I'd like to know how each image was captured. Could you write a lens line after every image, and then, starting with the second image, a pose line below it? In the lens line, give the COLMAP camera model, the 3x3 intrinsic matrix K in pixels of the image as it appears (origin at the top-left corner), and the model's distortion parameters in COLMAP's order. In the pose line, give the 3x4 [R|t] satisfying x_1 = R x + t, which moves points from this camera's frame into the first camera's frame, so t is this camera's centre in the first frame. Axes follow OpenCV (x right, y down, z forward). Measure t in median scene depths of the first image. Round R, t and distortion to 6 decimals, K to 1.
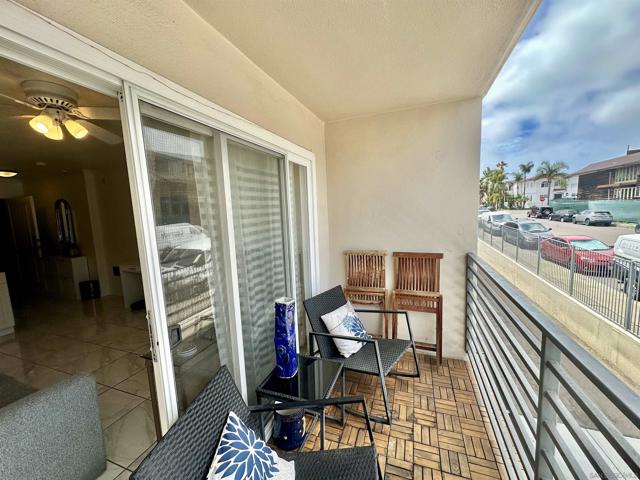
lens RADIAL K [[254.8, 0, 320.4], [0, 254.8, 239.8], [0, 0, 1]] dist [-0.000386, 0.000047]
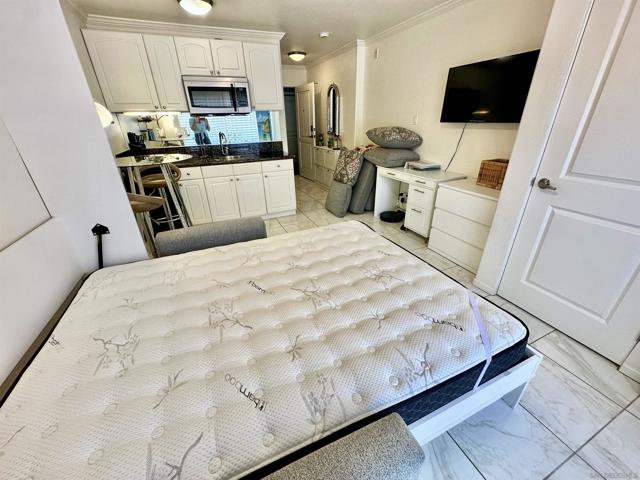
lens RADIAL K [[254.8, 0, 320.4], [0, 254.8, 239.8], [0, 0, 1]] dist [-0.000386, 0.000047]
pose [[0.697576, 0.336460, -0.632600, -0.611223], [-0.090346, 0.917146, 0.388176, 0.021296], [0.710792, -0.213629, 0.670177, 0.487083]]
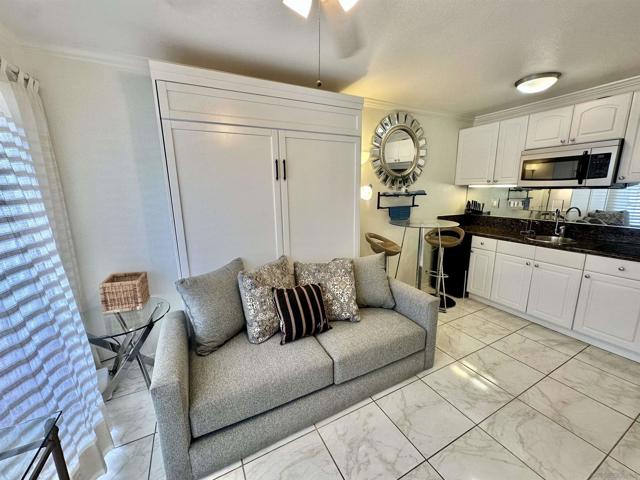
lens RADIAL K [[256.4, 0, 318.8], [0, 256.4, 238.4], [0, 0, 1]] dist [0.000312, 0.000112]
pose [[-0.671074, 0.197461, -0.714611, -0.541599], [-0.038291, 0.953362, 0.299390, -0.121862], [0.740401, 0.228276, -0.632216, 1.273913]]
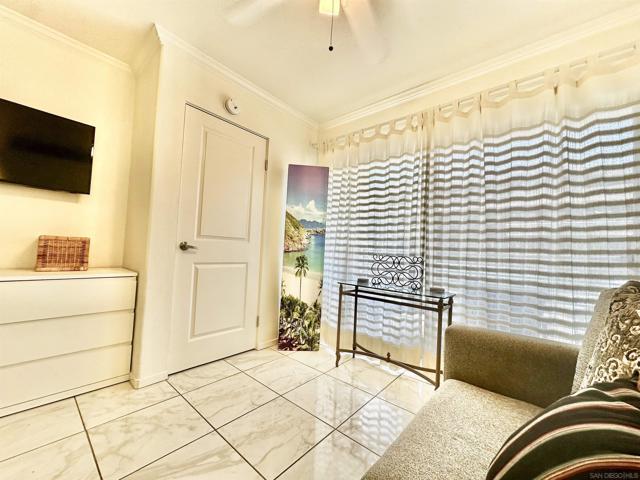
lens RADIAL K [[254.8, 0, 320.4], [0, 254.8, 239.8], [0, 0, 1]] dist [-0.000386, 0.000047]
pose [[0.337497, 0.102047, 0.935779, -1.404501], [0.044846, 0.991235, -0.124268, 0.224890], [-0.940258, 0.083906, 0.329963, 0.802518]]
